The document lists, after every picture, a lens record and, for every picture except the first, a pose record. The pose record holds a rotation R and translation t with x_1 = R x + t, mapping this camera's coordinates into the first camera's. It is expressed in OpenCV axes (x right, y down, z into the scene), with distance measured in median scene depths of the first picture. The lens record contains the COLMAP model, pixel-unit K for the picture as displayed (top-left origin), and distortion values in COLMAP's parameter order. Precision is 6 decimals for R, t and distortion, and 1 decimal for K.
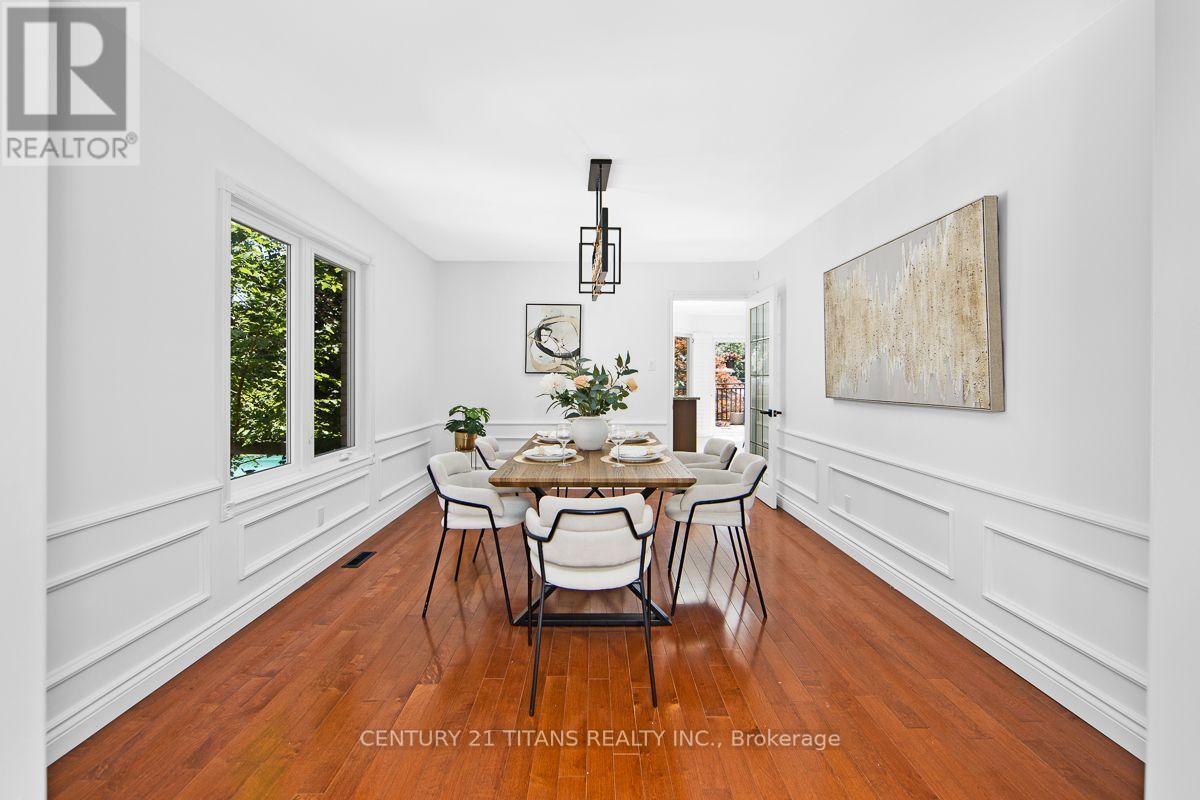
lens RADIAL K [[475.6, 0, 598.5], [0, 475.6, 395.6], [0, 0, 1]] dist [-0.001266, -0.000097]
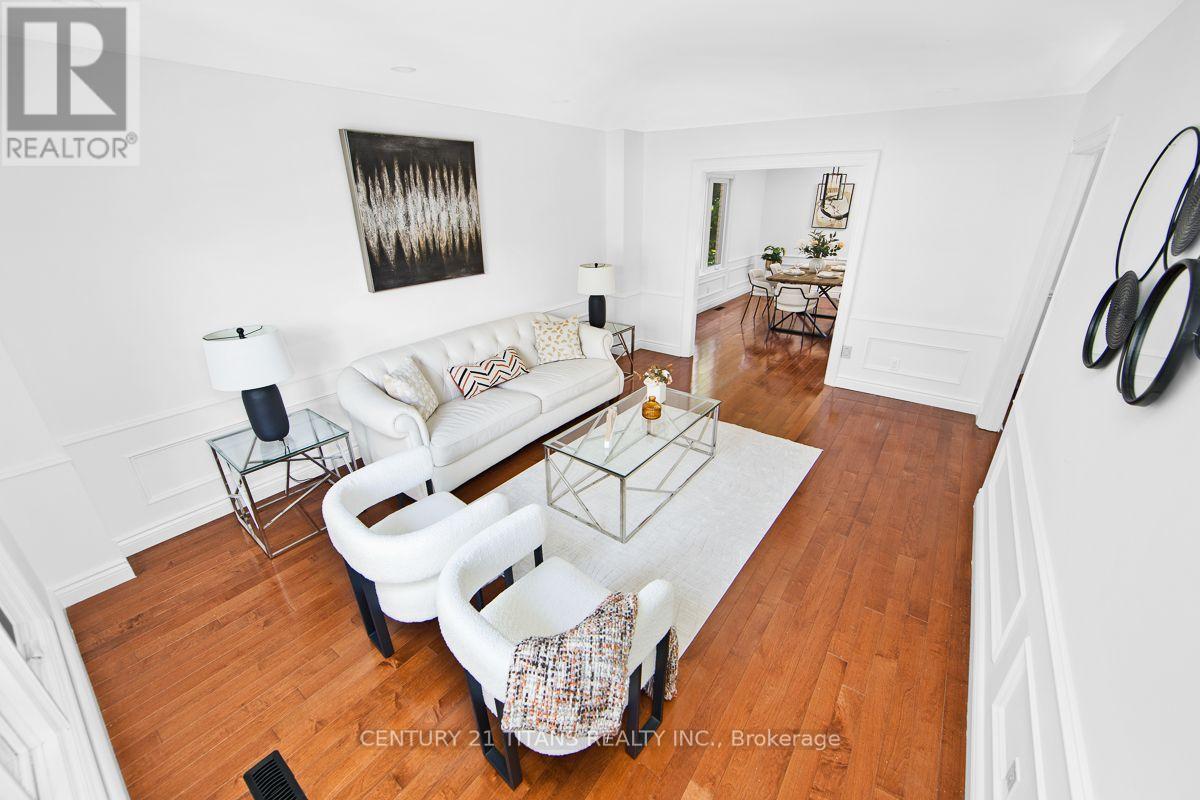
lens RADIAL K [[475.6, 0, 598.5], [0, 475.6, 395.6], [0, 0, 1]] dist [-0.001266, -0.000097]
pose [[0.787801, 0.229457, -0.571594, 0.404116], [-0.008583, 0.932017, 0.362313, -0.106755], [0.615870, -0.280524, 0.736213, -1.028260]]
